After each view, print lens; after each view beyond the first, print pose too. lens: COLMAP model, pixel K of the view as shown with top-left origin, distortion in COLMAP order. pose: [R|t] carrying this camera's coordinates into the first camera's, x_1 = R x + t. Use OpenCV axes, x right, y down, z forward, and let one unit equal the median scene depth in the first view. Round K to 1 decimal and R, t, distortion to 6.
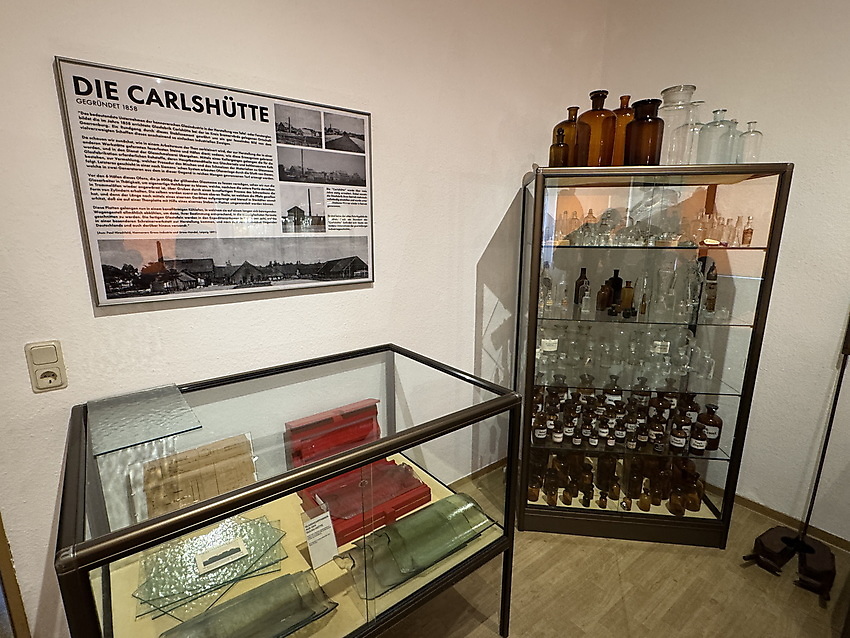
lens RADIAL K [[419.5, 0, 419.6], [0, 419.5, 315.9], [0, 0, 1]] dist [0.007127, 0.000948]
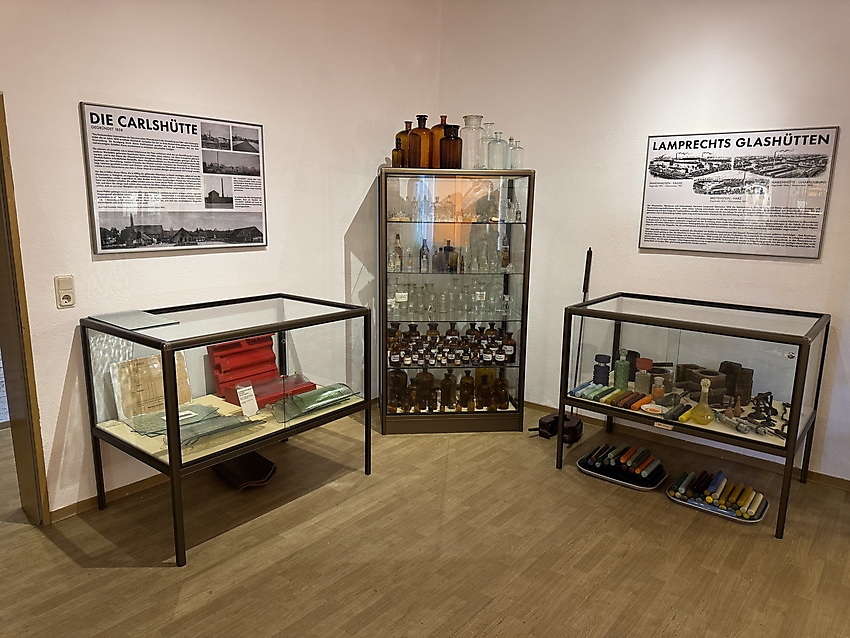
lens RADIAL K [[607.7, 0, 428.1], [0, 607.7, 317.9], [0, 0, 1]] dist [0.041996, -0.029584]
pose [[0.968007, -0.032296, 0.248834, -0.111311], [0.038201, 0.999091, -0.018939, 0.227098], [-0.247996, 0.027839, 0.968361, -1.118449]]
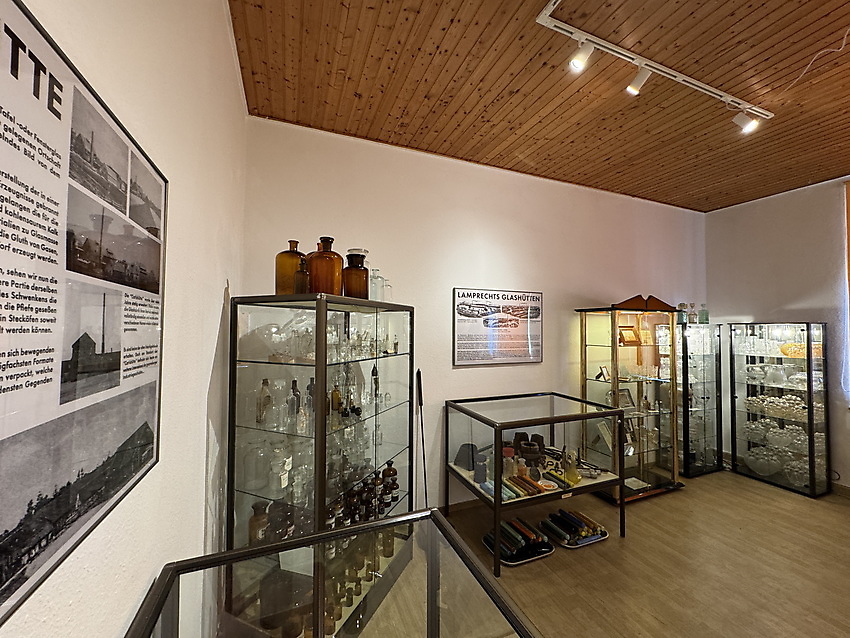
lens RADIAL K [[338.5, 0, 427.8], [0, 338.5, 317.6], [0, 0, 1]] dist [-0.002922, -0.000709]
pose [[0.253082, 0.033386, 0.966869, -0.491267], [0.203885, 0.975118, -0.087038, -0.168864], [-0.945717, 0.219158, 0.239978, 0.569873]]
